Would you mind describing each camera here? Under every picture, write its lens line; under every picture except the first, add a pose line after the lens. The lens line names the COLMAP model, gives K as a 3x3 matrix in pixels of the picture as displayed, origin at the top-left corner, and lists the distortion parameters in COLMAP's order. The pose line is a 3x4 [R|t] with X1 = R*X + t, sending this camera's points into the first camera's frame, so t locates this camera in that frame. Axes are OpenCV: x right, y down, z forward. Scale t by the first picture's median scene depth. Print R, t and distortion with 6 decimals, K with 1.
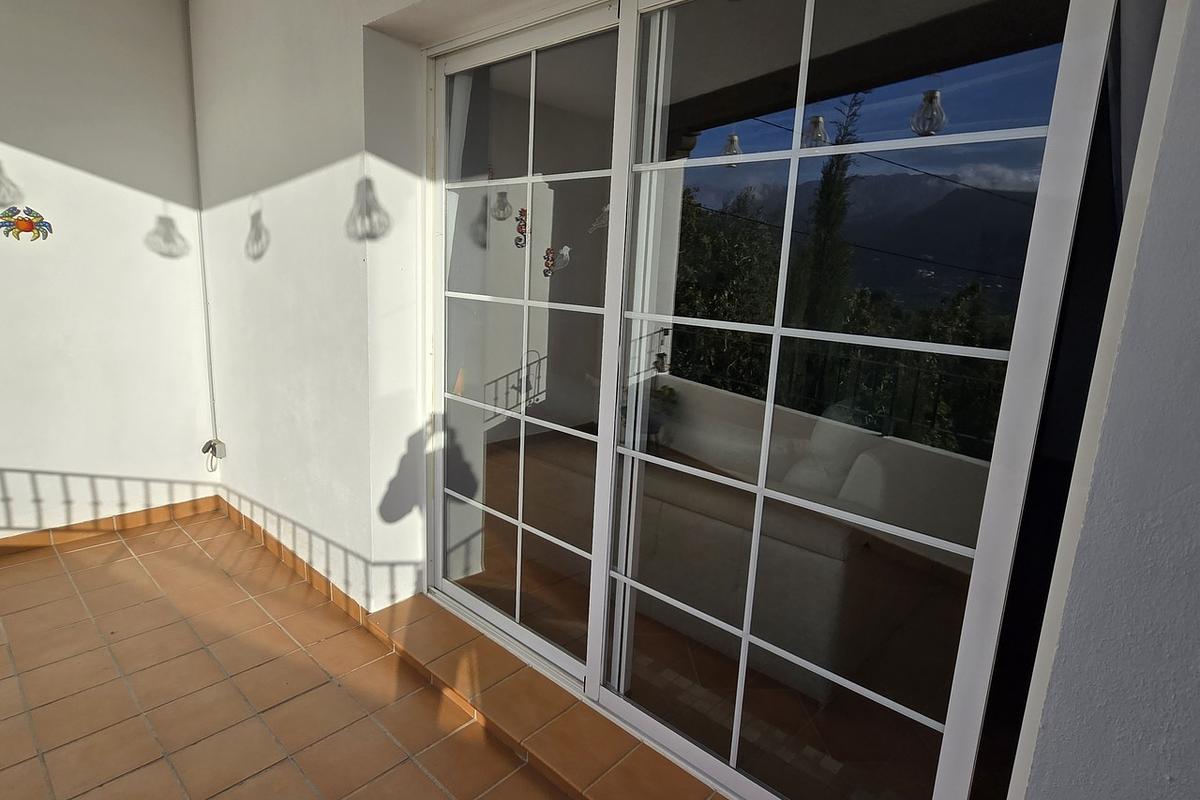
lens RADIAL K [[640.4, 0, 597.8], [0, 640.4, 398.0], [0, 0, 1]] dist [-0.001297, -0.003964]
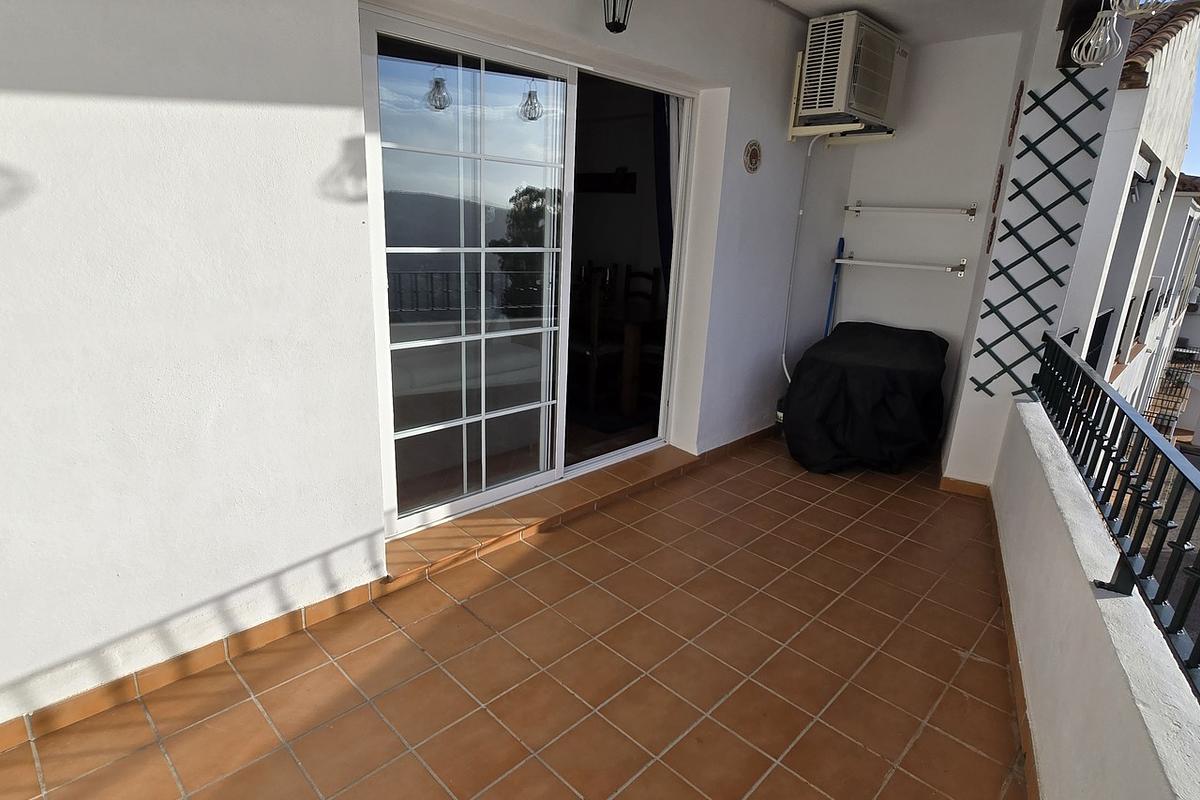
lens RADIAL K [[640.4, 0, 597.8], [0, 640.4, 398.0], [0, 0, 1]] dist [-0.001297, -0.003964]
pose [[0.029090, -0.327369, 0.944449, -1.310622], [0.146501, 0.936042, 0.319943, -0.221380], [-0.988783, 0.129055, 0.075189, 0.602707]]
